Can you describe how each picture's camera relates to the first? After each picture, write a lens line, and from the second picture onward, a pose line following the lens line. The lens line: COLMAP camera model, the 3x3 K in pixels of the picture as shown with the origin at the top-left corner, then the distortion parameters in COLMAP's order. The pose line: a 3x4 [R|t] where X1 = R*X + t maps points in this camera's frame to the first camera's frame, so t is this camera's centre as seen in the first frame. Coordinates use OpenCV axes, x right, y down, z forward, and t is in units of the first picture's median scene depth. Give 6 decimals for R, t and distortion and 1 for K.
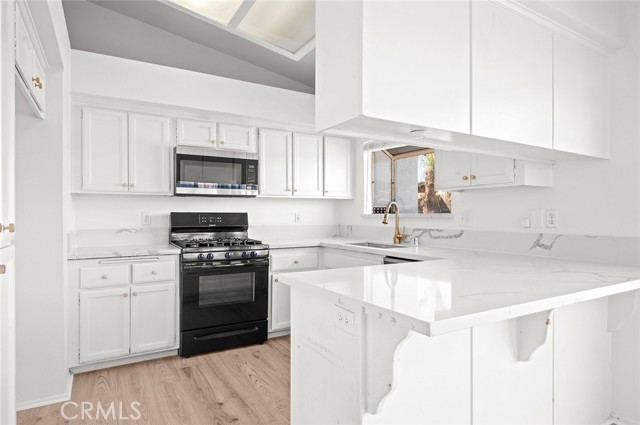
lens RADIAL K [[367.7, 0, 318.2], [0, 367.7, 214.7], [0, 0, 1]] dist [-0.002866, -0.000640]
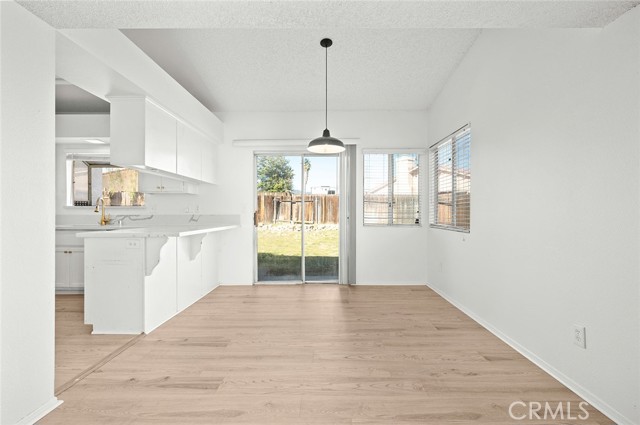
lens RADIAL K [[291.4, 0, 320.0], [0, 291.4, 212.5], [0, 0, 1]] dist [0.000377, -0.000039]
pose [[0.523982, -0.000202, 0.851730, -0.370789], [0.000483, 1.000000, -0.000060, 0.027419], [-0.851729, 0.000442, 0.523982, -0.437348]]
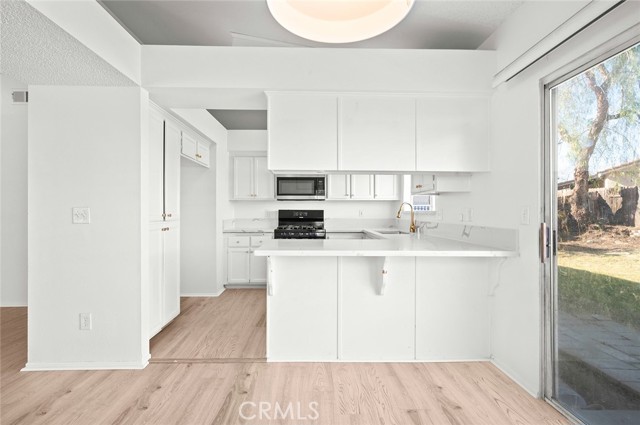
lens RADIAL K [[308.9, 0, 317.2], [0, 308.9, 210.6], [0, 0, 1]] dist [-0.002845, -0.000418]
pose [[0.871494, 0.002032, -0.490401, 0.503186], [-0.003627, 0.999991, -0.002302, 0.000653], [0.490392, 0.003785, 0.871494, -0.207213]]
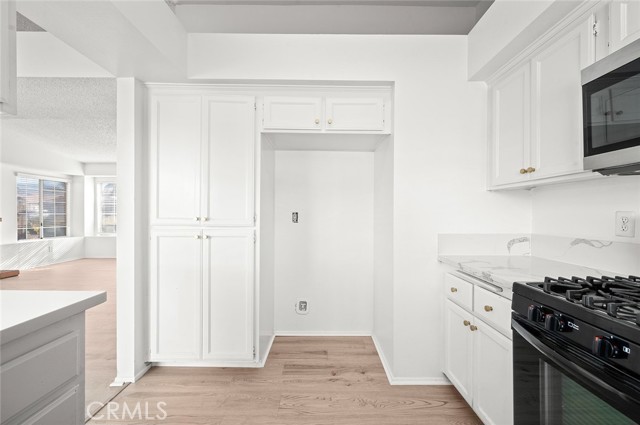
lens RADIAL K [[267.2, 0, 320.9], [0, 267.2, 214.9], [0, 0, 1]] dist [0.000813, 0.000223]
pose [[-0.511751, 0.003694, -0.859126, 0.074718], [-0.005543, 0.999956, 0.007601, -0.002276], [0.859116, 0.008652, -0.511708, 0.853477]]
